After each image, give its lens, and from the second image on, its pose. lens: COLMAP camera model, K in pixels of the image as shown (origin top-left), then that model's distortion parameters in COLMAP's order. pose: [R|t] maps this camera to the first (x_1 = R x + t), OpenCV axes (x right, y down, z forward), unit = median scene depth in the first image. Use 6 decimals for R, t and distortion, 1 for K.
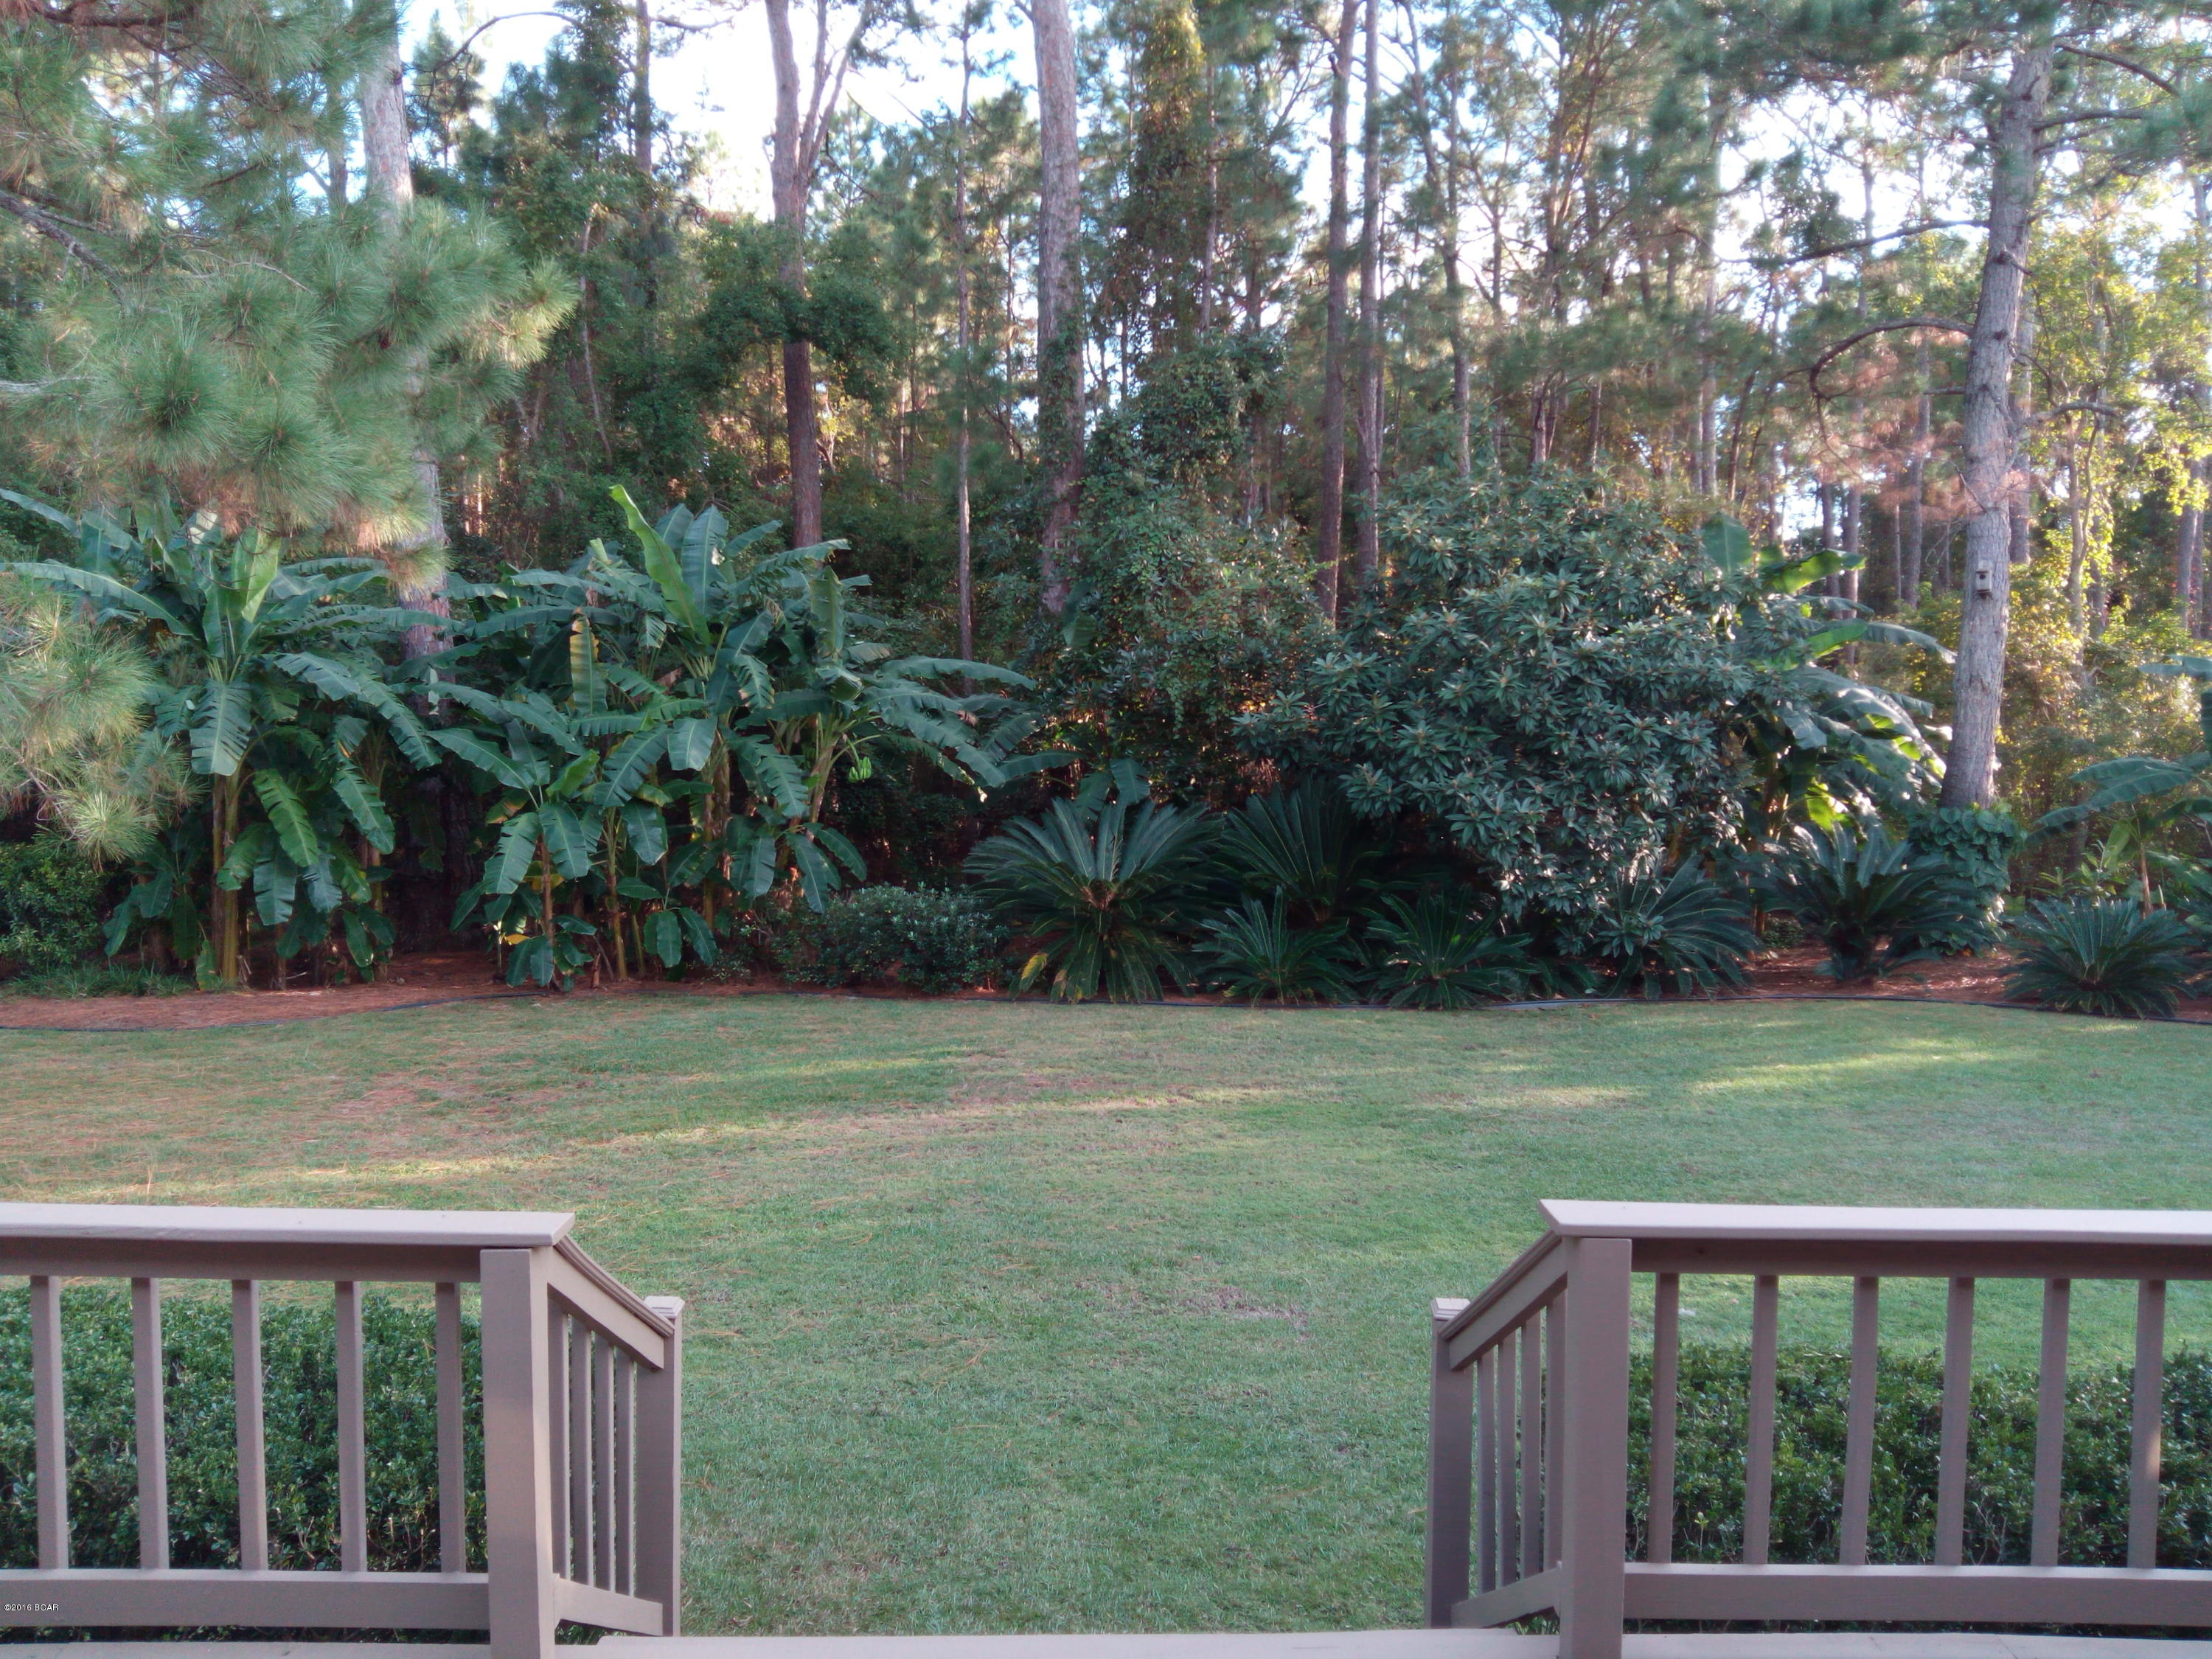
lens RADIAL K [[1771.8, 0, 1117.3], [0, 1771.8, 833.6], [0, 0, 1]] dist [0.019773, -0.044356]
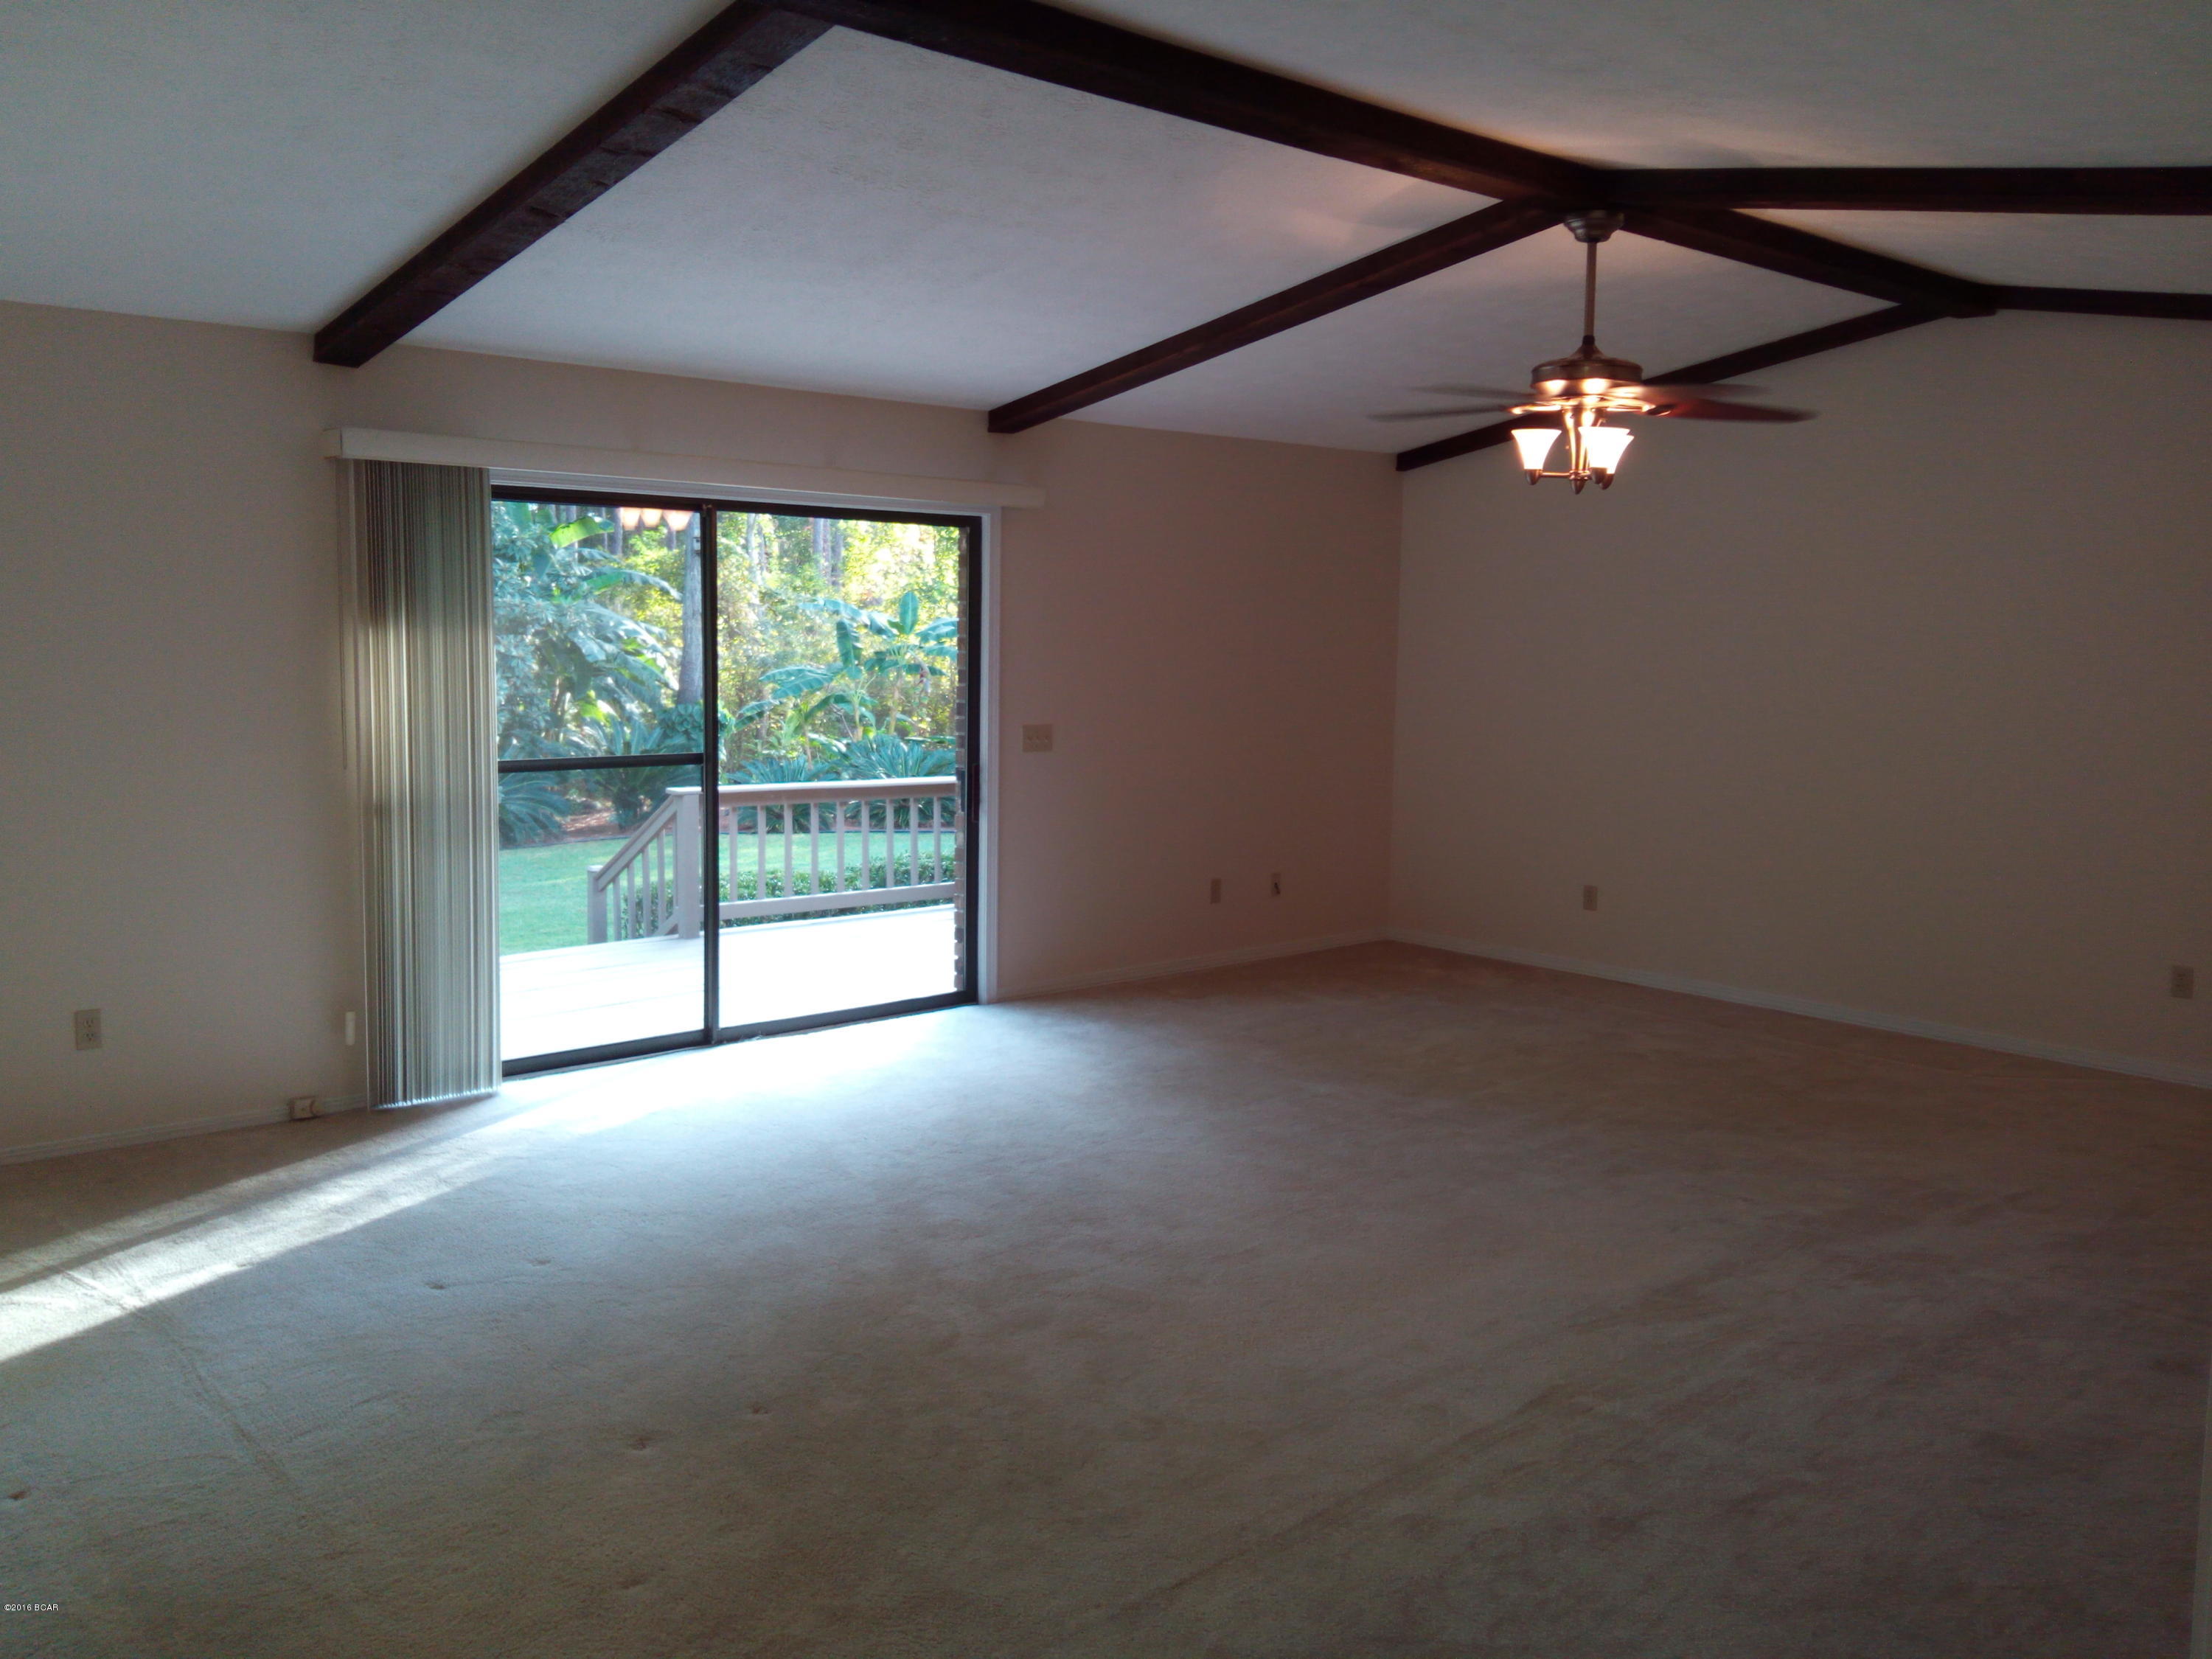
lens RADIAL K [[1771.8, 0, 1116.6], [0, 1771.8, 824.1], [0, 0, 1]] dist [0.019773, -0.044356]
pose [[0.762926, -0.057358, 0.643937, -0.205000], [0.031778, 0.998180, 0.051261, 0.020458], [-0.645705, -0.018646, 0.763360, -0.337852]]
